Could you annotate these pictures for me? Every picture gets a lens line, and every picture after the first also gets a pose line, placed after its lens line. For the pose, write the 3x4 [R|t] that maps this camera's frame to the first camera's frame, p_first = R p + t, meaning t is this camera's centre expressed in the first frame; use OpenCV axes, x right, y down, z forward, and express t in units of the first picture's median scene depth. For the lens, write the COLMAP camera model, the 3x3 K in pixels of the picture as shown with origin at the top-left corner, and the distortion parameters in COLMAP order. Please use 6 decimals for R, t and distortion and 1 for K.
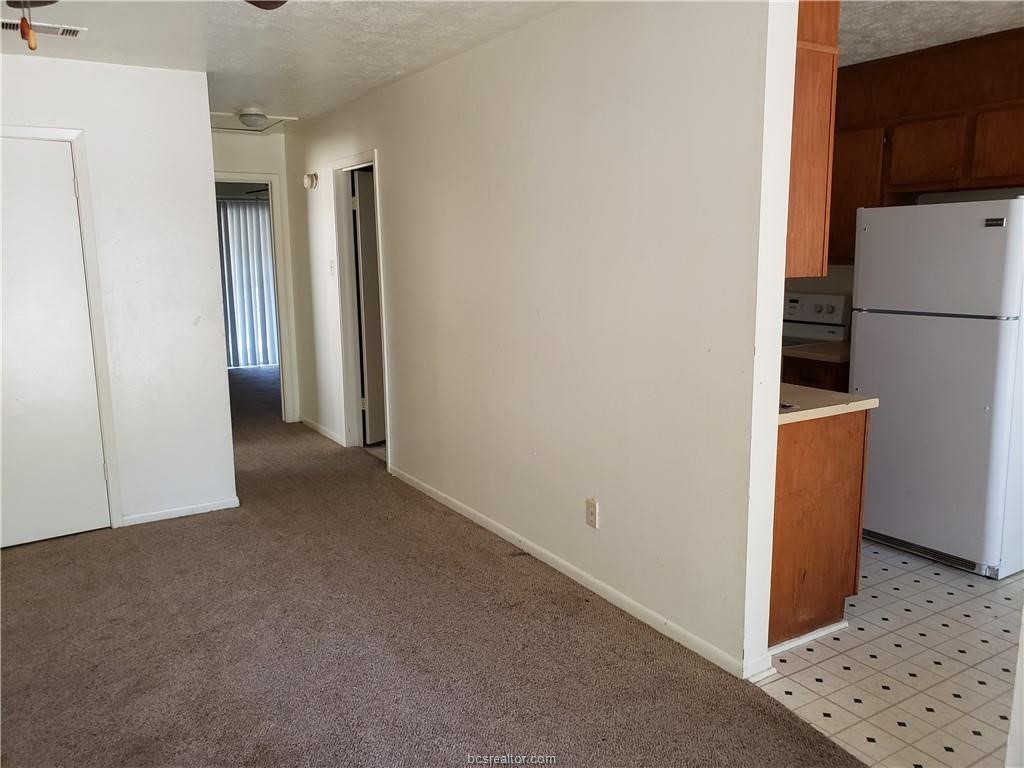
lens RADIAL K [[813.0, 0, 512.0], [0, 813.0, 384.0], [0, 0, 1]] dist [0.012588, 0.002082]
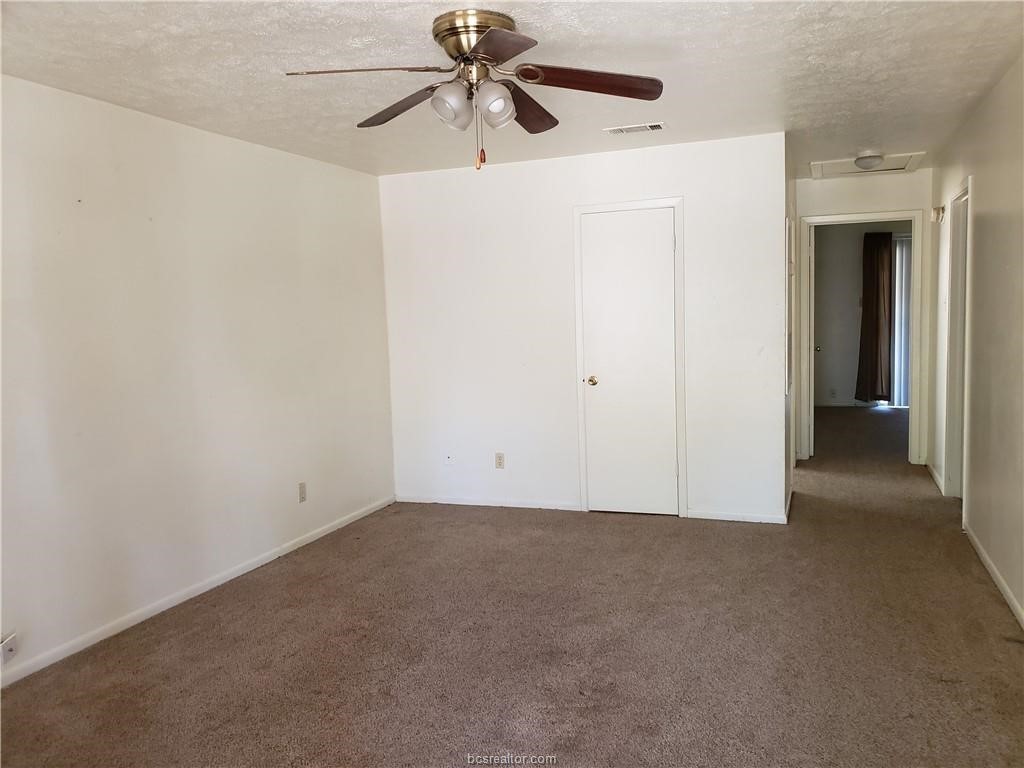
lens RADIAL K [[813.0, 0, 512.0], [0, 813.0, 384.0], [0, 0, 1]] dist [0.012588, 0.002082]
pose [[0.600686, 0.073832, -0.796069, 0.333152], [-0.111950, 0.993684, 0.007687, -0.002054], [0.791609, 0.084502, 0.605157, 0.051618]]
